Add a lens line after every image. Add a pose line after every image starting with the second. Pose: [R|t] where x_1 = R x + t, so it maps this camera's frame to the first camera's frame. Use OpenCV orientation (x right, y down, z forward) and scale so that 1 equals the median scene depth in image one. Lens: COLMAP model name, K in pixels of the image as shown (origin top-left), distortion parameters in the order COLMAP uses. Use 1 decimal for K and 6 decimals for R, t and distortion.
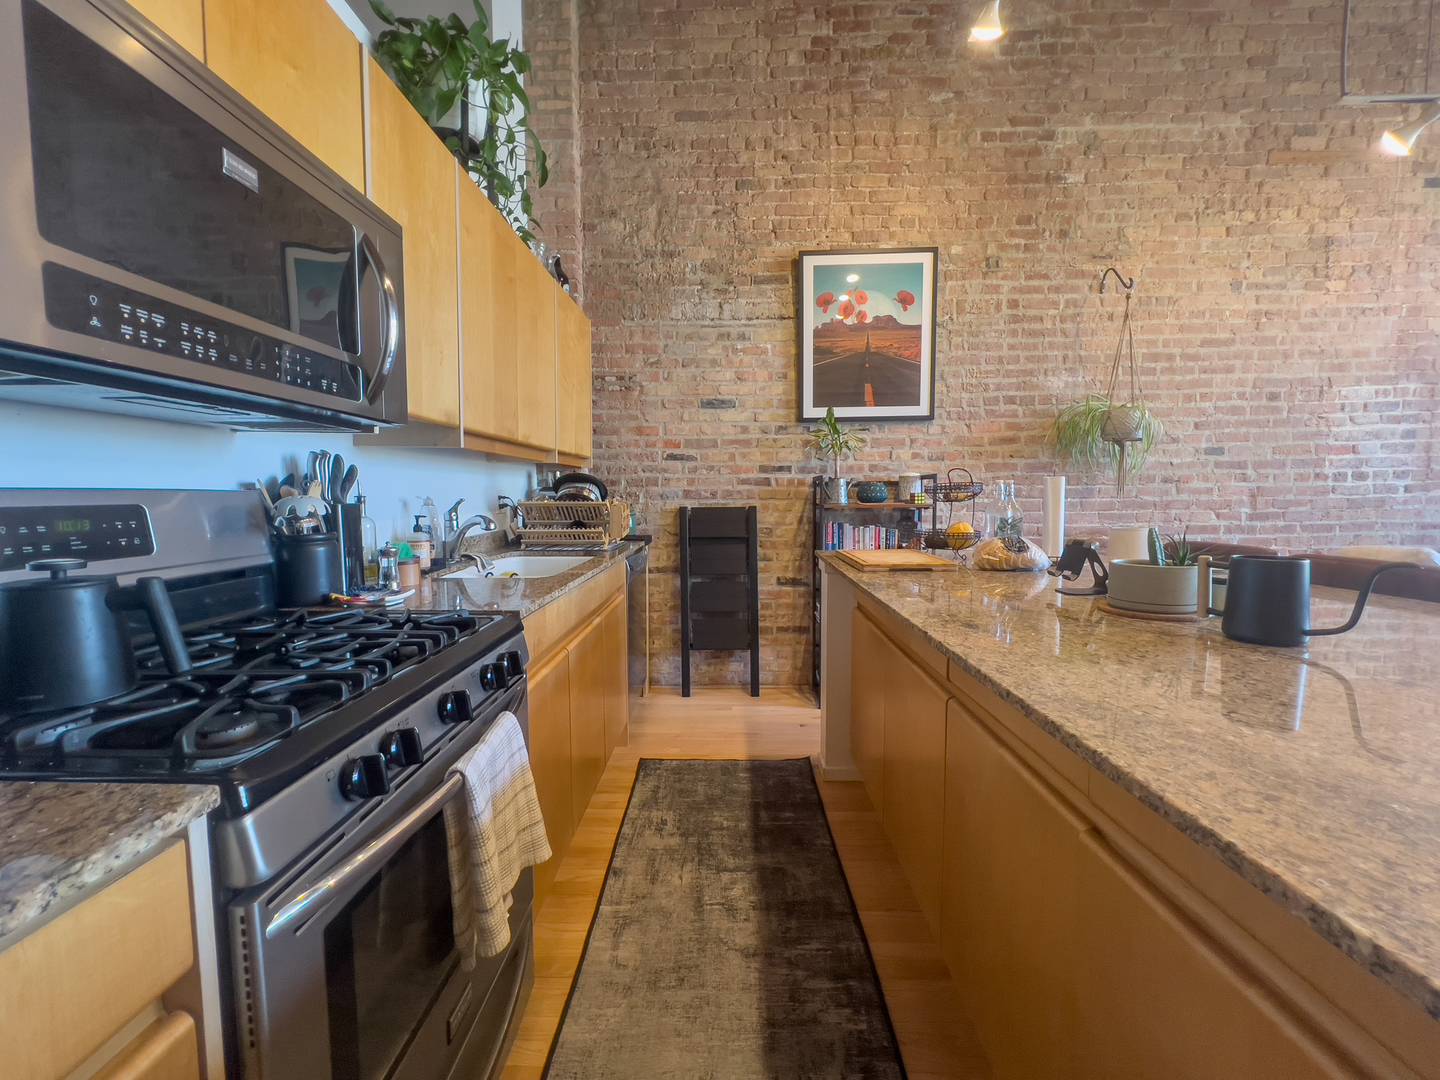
lens RADIAL K [[576.5, 0, 718.1], [0, 576.5, 539.0], [0, 0, 1]] dist [-0.002216, 0.000037]
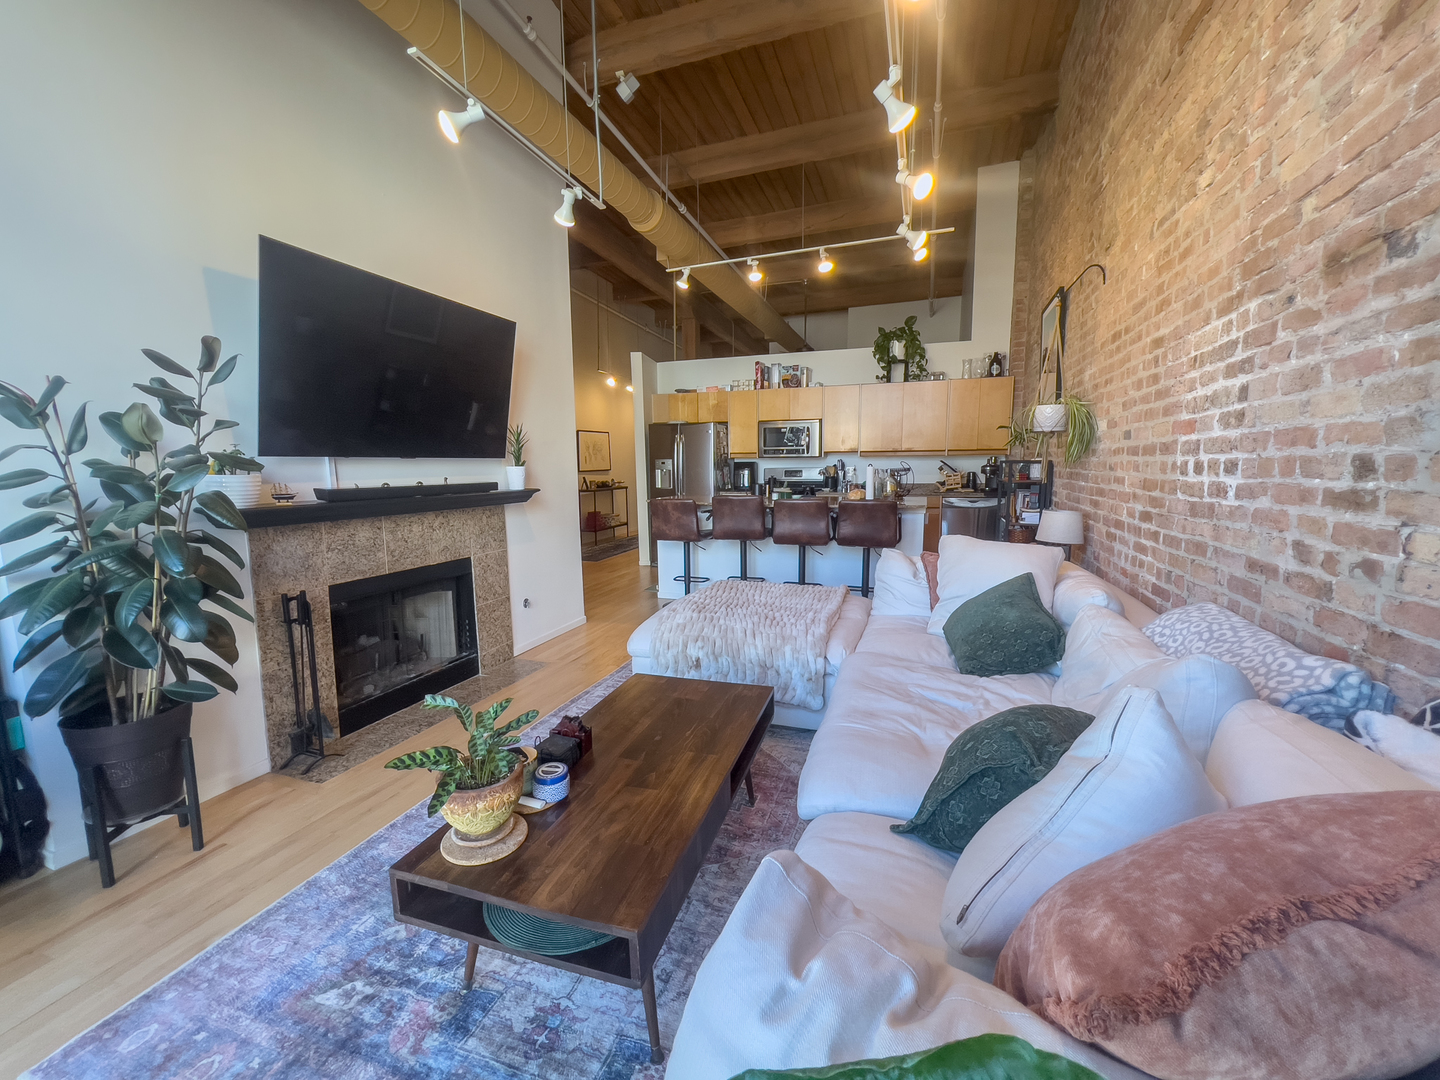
lens RADIAL K [[576.5, 0, 723.1], [0, 576.5, 531.7], [0, 0, 1]] dist [-0.002216, 0.000037]
pose [[-0.305675, 0.125476, -0.943832, 1.907072], [-0.065269, 0.986185, 0.152245, -0.103167], [0.949896, 0.108140, -0.293262, 0.704689]]
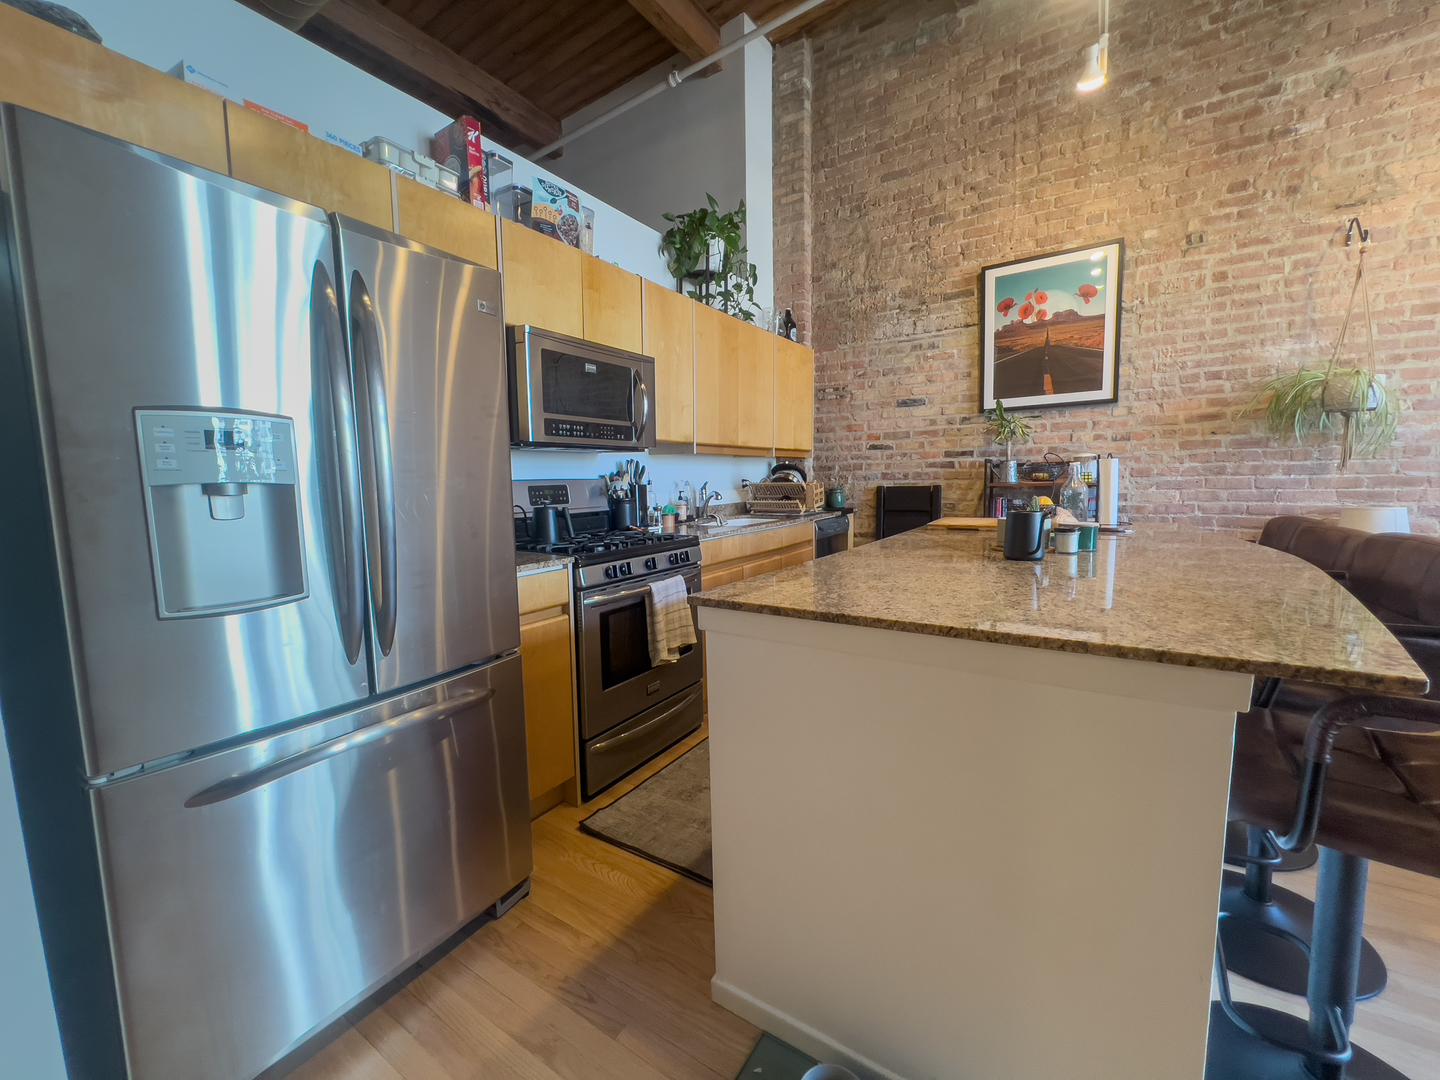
lens RADIAL K [[576.5, 0, 717.6], [0, 576.5, 538.8], [0, 0, 1]] dist [-0.002216, 0.000037]
pose [[0.849876, 0.043513, -0.525184, 0.322466], [-0.027007, 0.998872, 0.039056, 0.021522], [0.526291, -0.019009, 0.850092, -0.290145]]
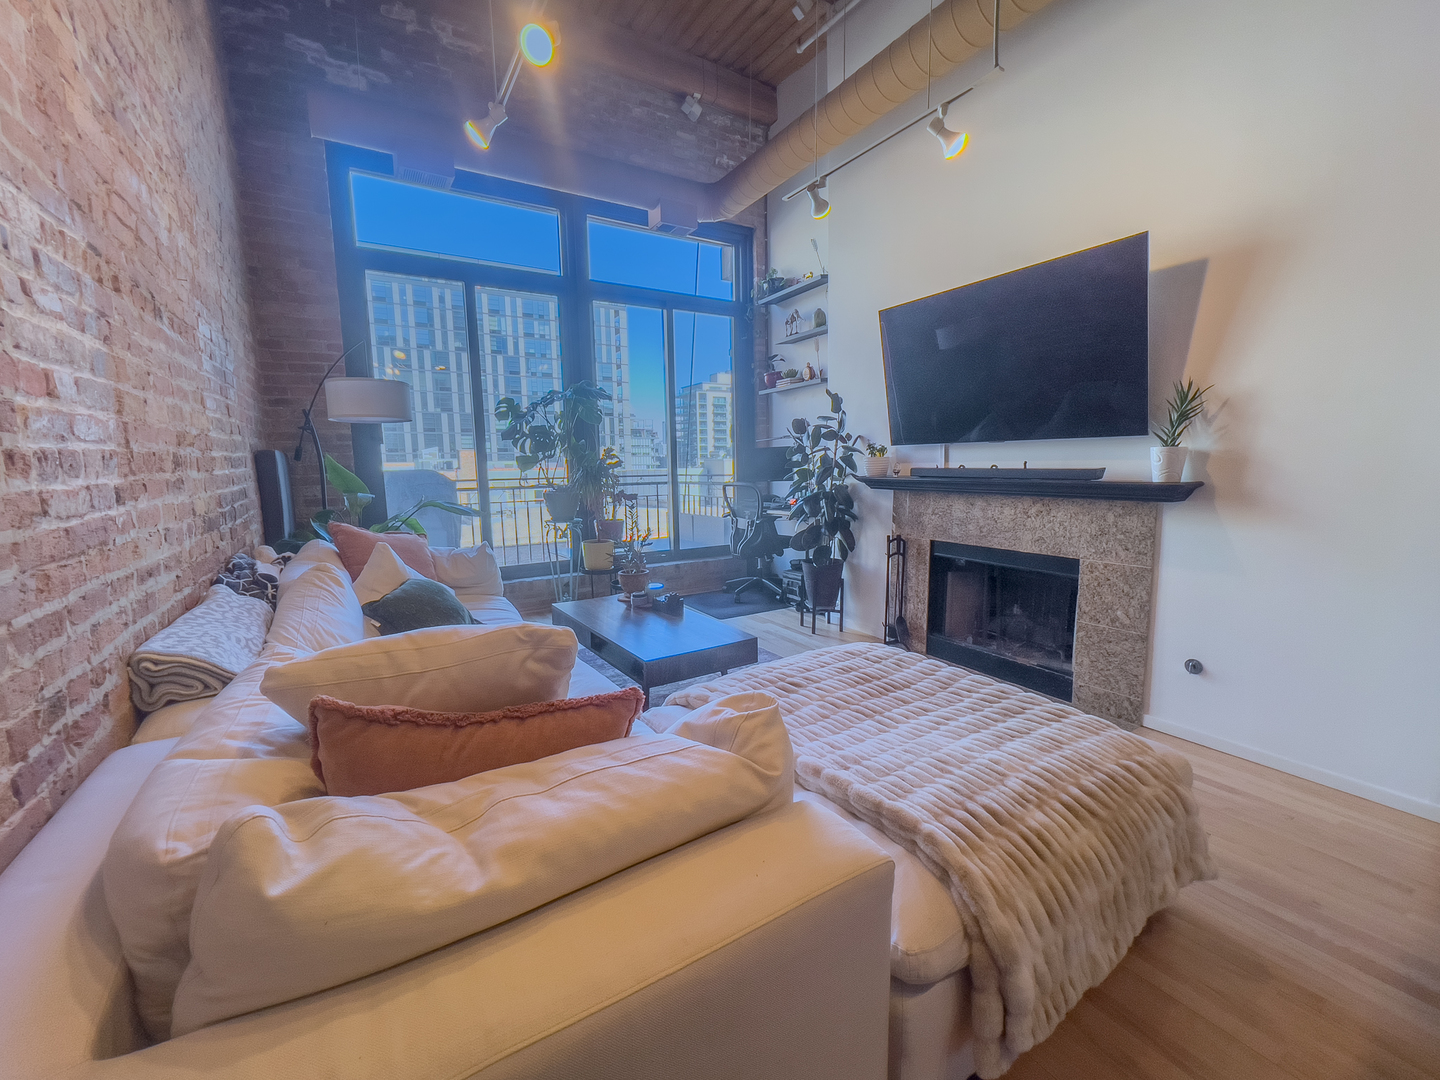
lens RADIAL K [[576.5, 0, 719.2], [0, 576.5, 542.1], [0, 0, 1]] dist [-0.002216, 0.000037]
pose [[-0.540909, -0.095741, 0.835614, 0.618695], [0.085958, 0.982005, 0.168156, -0.083301], [-0.836677, 0.162785, -0.522946, 0.859991]]
